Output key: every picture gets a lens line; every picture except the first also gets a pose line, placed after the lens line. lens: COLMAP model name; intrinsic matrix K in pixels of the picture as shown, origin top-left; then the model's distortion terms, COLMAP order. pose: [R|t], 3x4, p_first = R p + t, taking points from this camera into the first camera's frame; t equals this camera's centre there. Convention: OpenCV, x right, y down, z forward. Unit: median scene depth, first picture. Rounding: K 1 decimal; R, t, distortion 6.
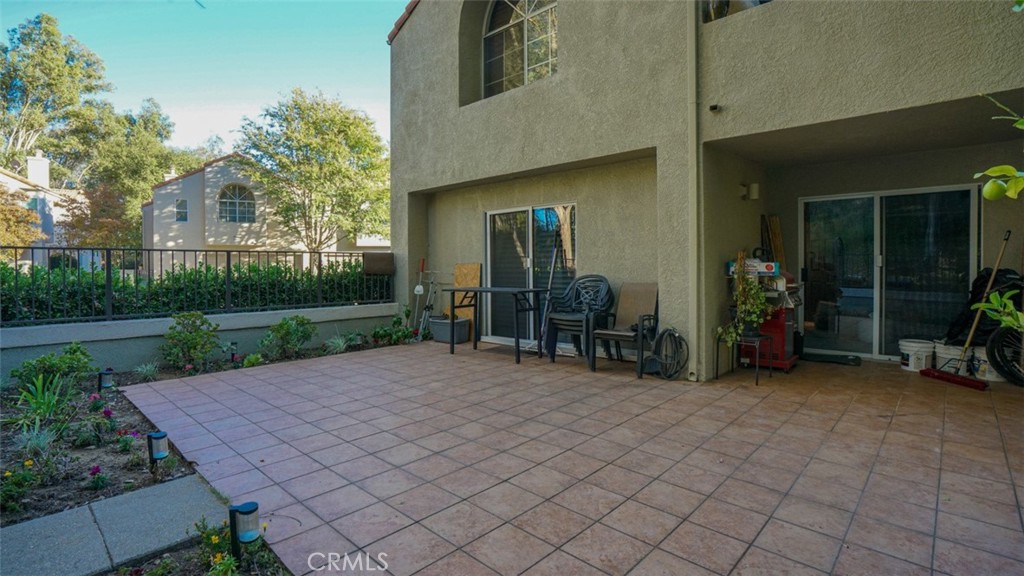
lens RADIAL K [[491.1, 0, 502.7], [0, 491.1, 267.8], [0, 0, 1]] dist [-0.054605, 0.024663]
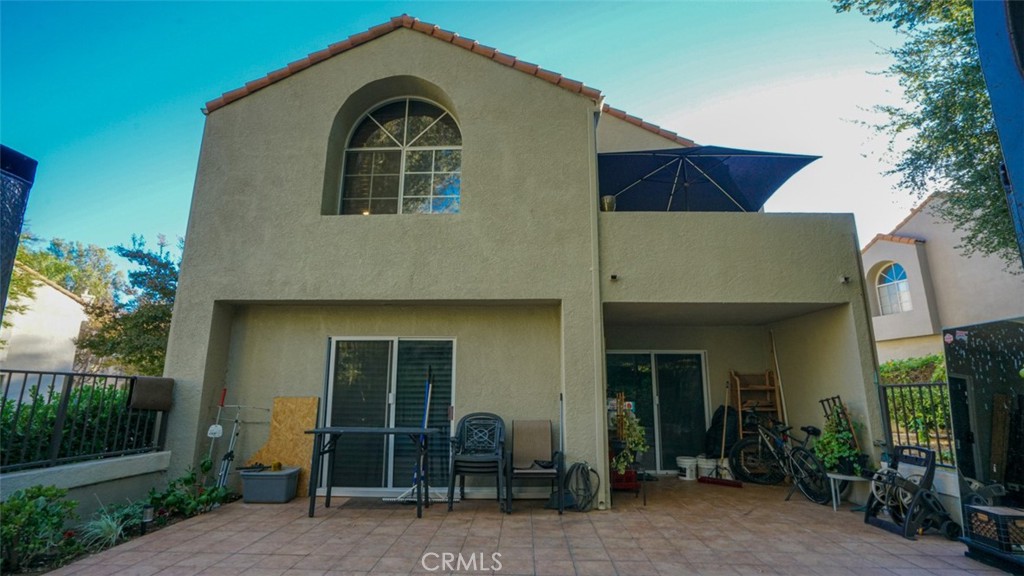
lens RADIAL K [[469.1, 0, 509.4], [0, 469.1, 288.3], [0, 0, 1]] dist [-0.053164, 0.018335]
pose [[0.744370, 0.162755, 0.647630, -0.405166], [-0.008248, 0.972010, -0.234795, -0.007560], [-0.667716, 0.169433, 0.724877, 0.213900]]
